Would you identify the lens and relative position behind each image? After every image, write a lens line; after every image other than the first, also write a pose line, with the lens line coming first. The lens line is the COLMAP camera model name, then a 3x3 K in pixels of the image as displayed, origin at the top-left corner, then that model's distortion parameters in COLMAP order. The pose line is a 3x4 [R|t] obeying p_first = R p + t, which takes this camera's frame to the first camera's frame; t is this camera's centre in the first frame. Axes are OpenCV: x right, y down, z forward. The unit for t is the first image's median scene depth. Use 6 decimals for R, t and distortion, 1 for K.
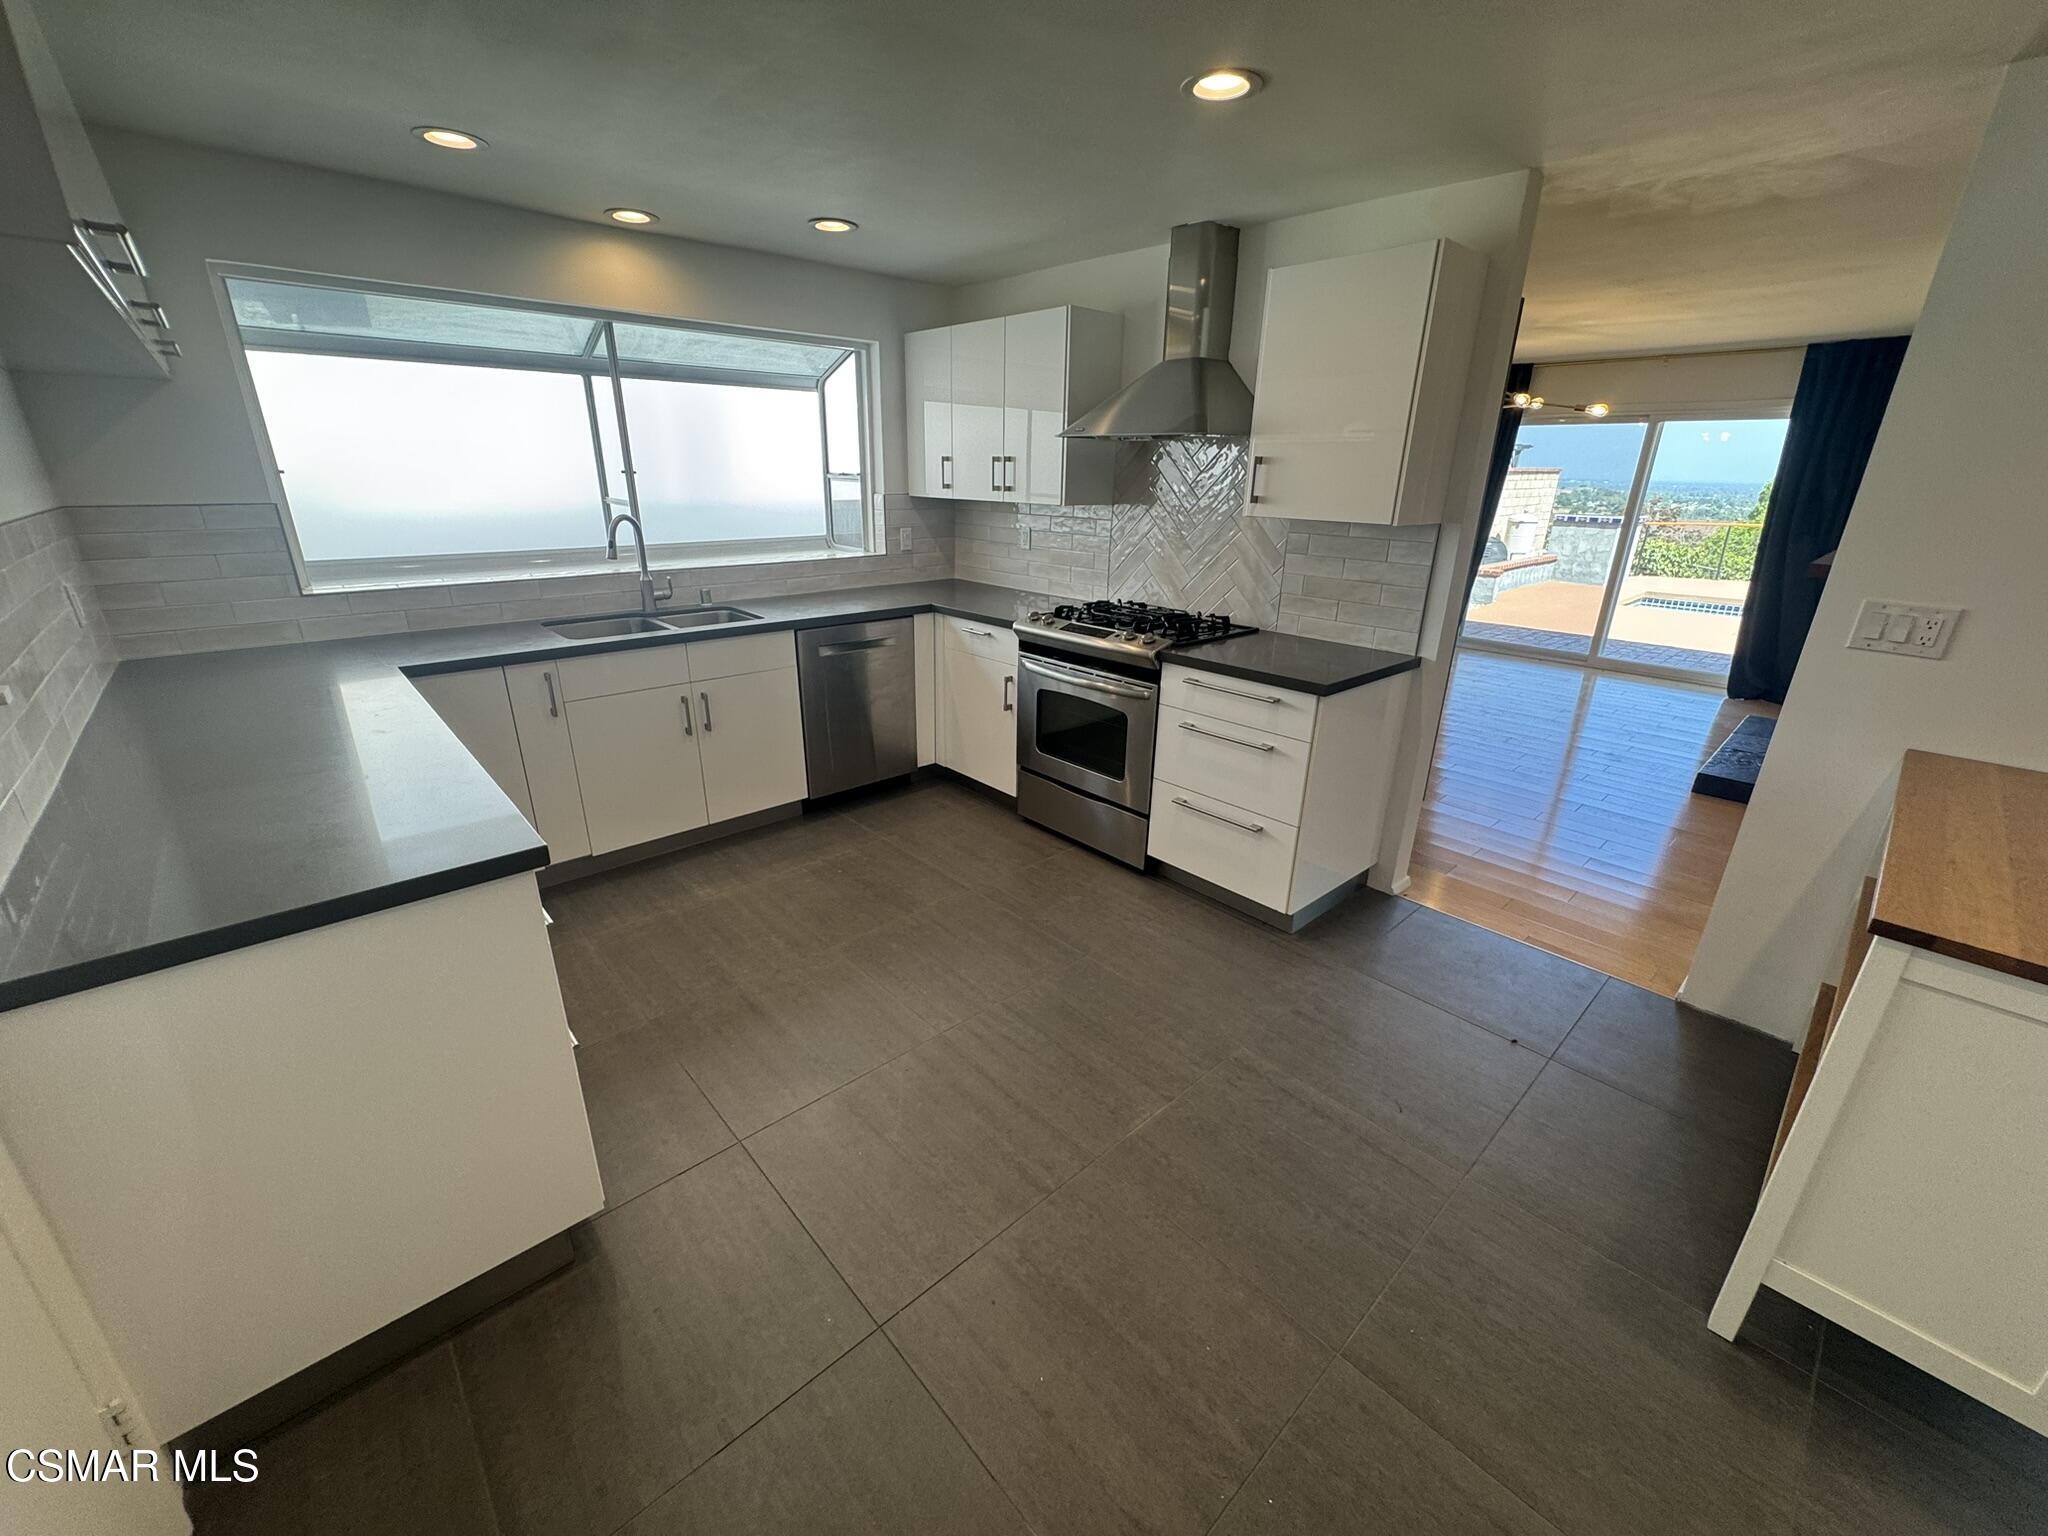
lens RADIAL K [[817.8, 0, 1024.2], [0, 817.8, 770.0], [0, 0, 1]] dist [-0.001818, -0.000897]
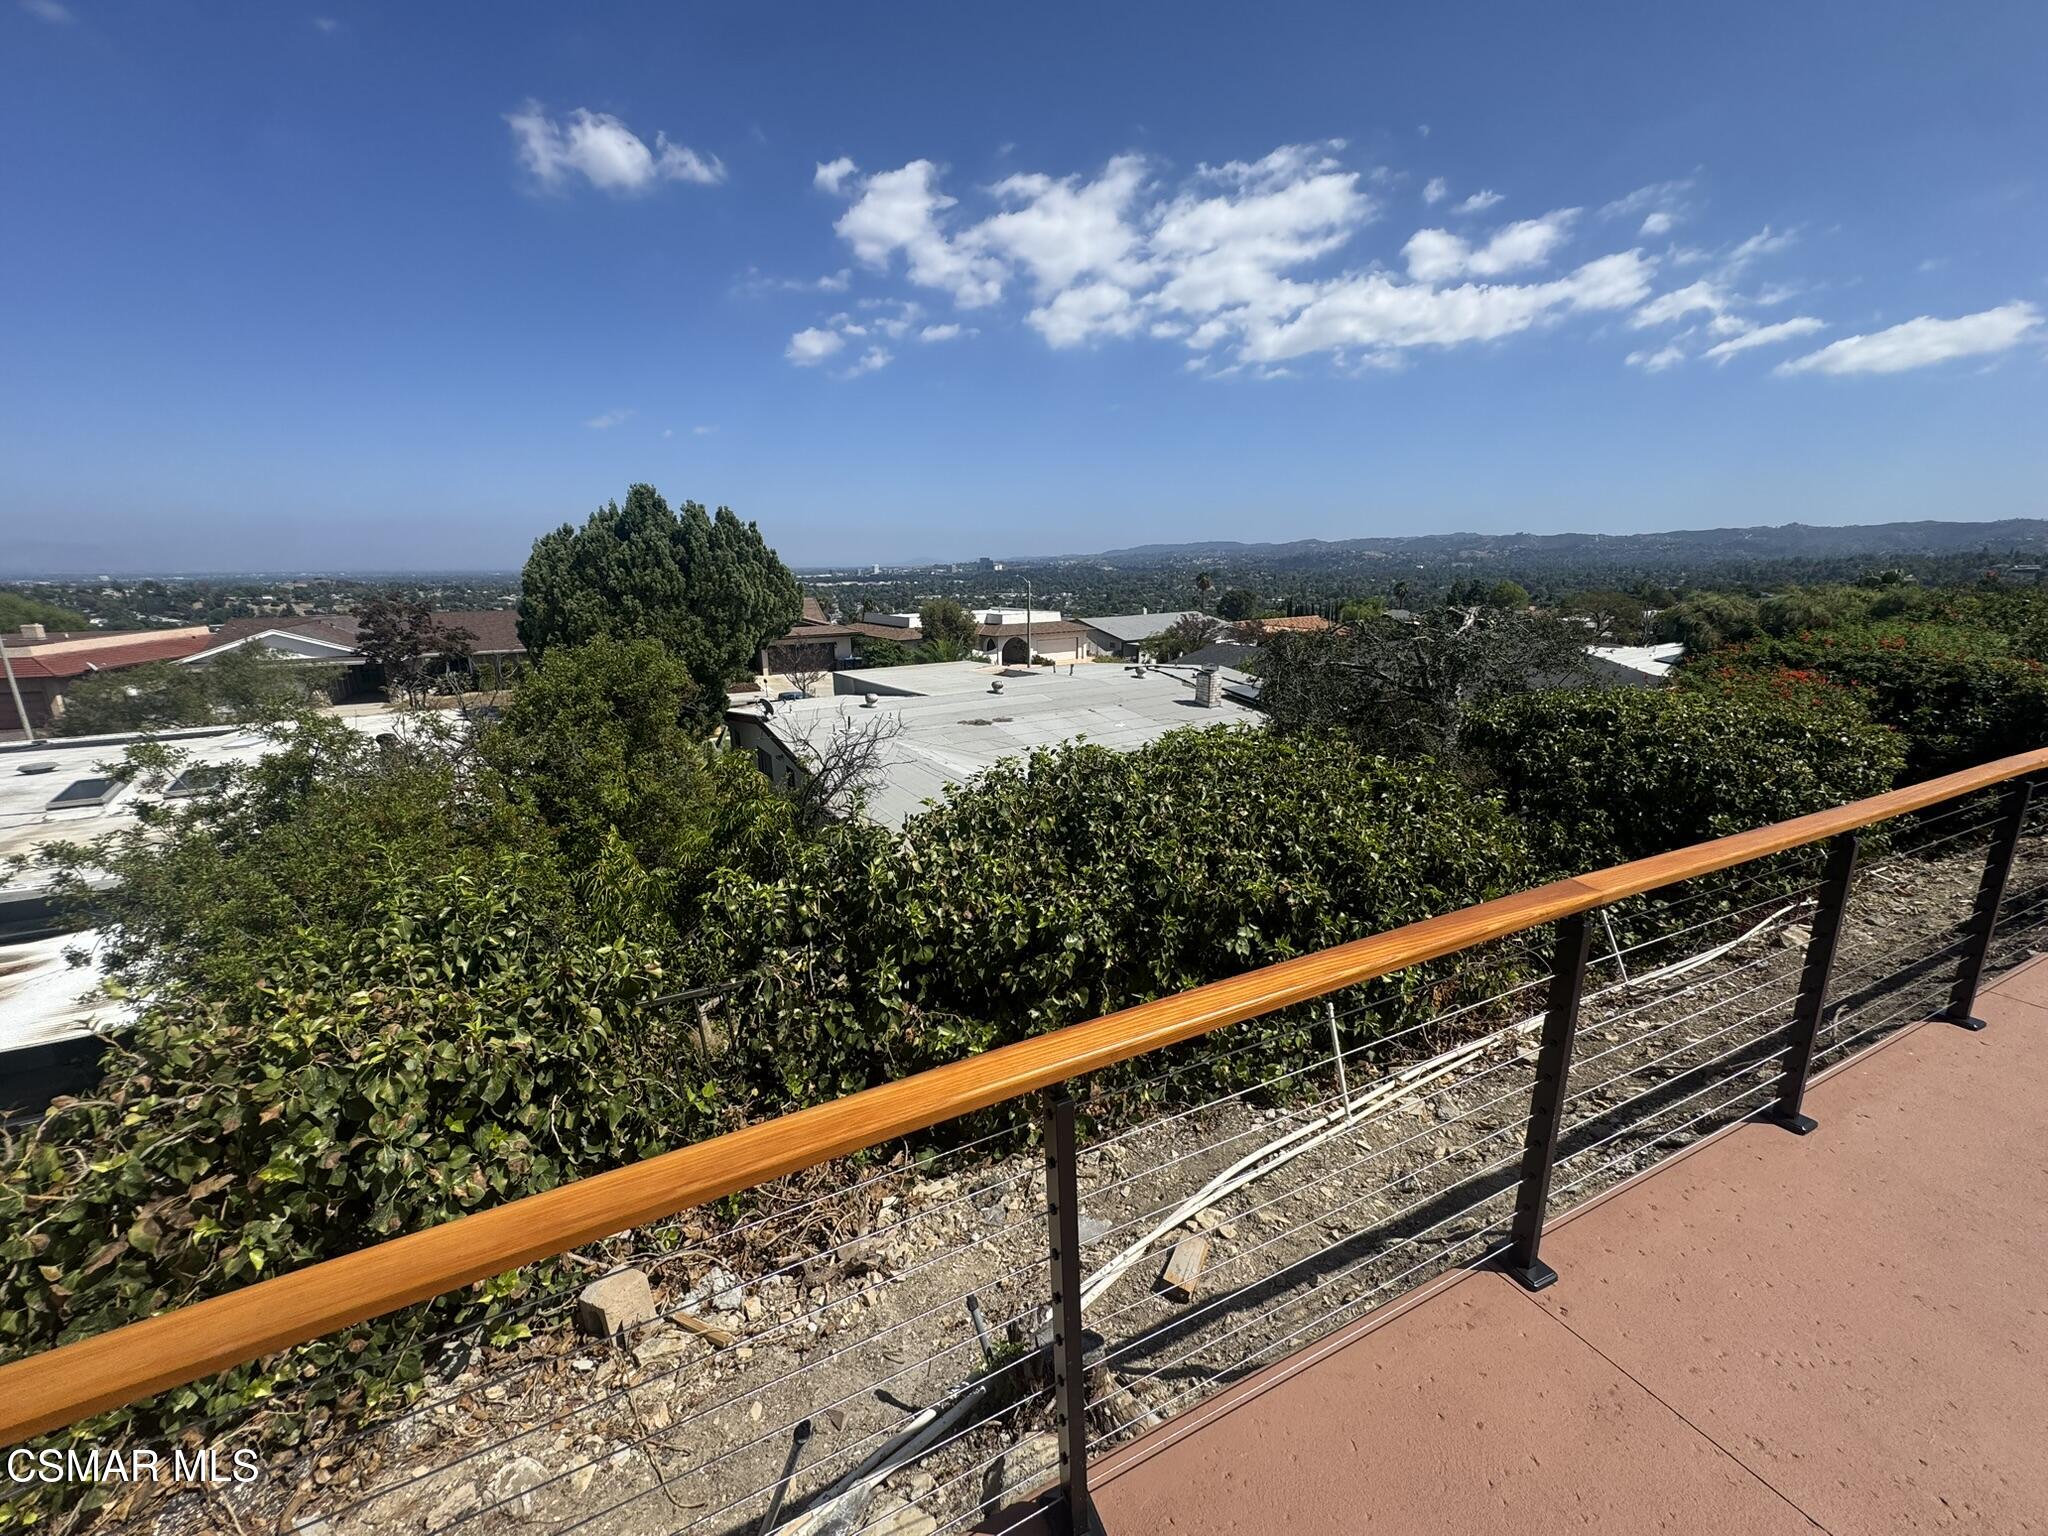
lens RADIAL K [[817.8, 0, 1024.1], [0, 817.8, 751.8], [0, 0, 1]] dist [-0.001818, -0.000897]
pose [[0.292039, -0.237549, 0.926436, 0.856544], [0.348421, 0.928523, 0.128251, -0.363718], [-0.890683, 0.285335, 0.353932, 1.029035]]
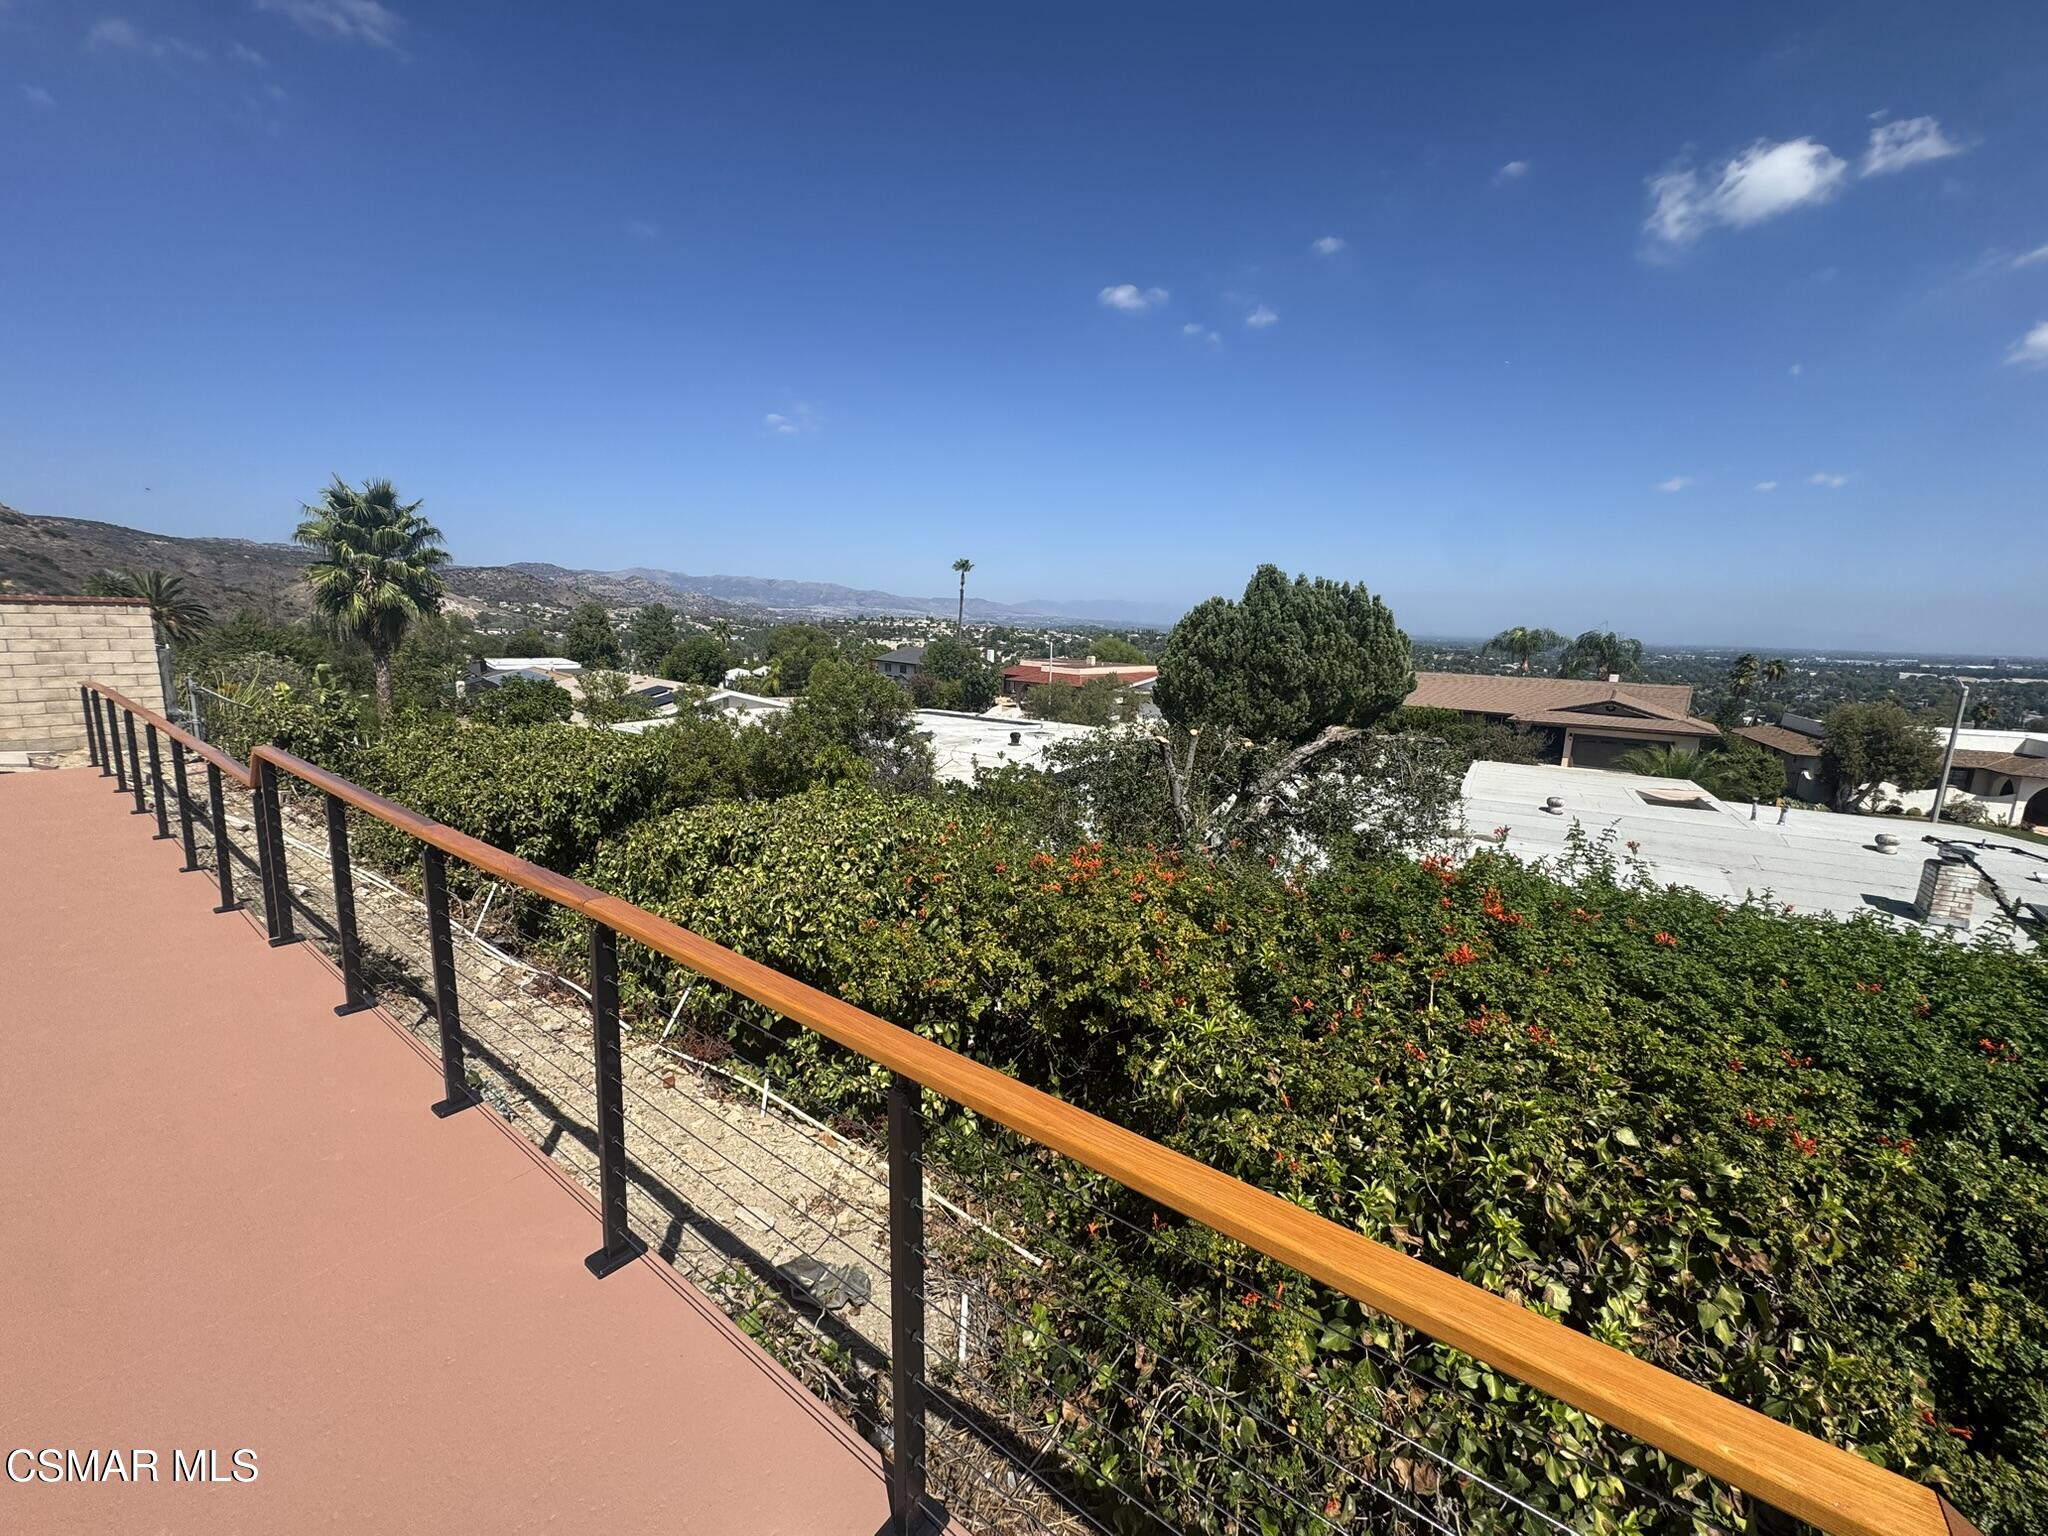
lens RADIAL K [[817.8, 0, 1018.0], [0, 817.8, 758.8], [0, 0, 1]] dist [-0.001818, -0.000897]
pose [[0.985062, -0.018215, 0.171235, 1.510676], [0.049450, 0.982429, -0.179967, -0.116007], [-0.164948, 0.185746, 0.968654, 0.350776]]
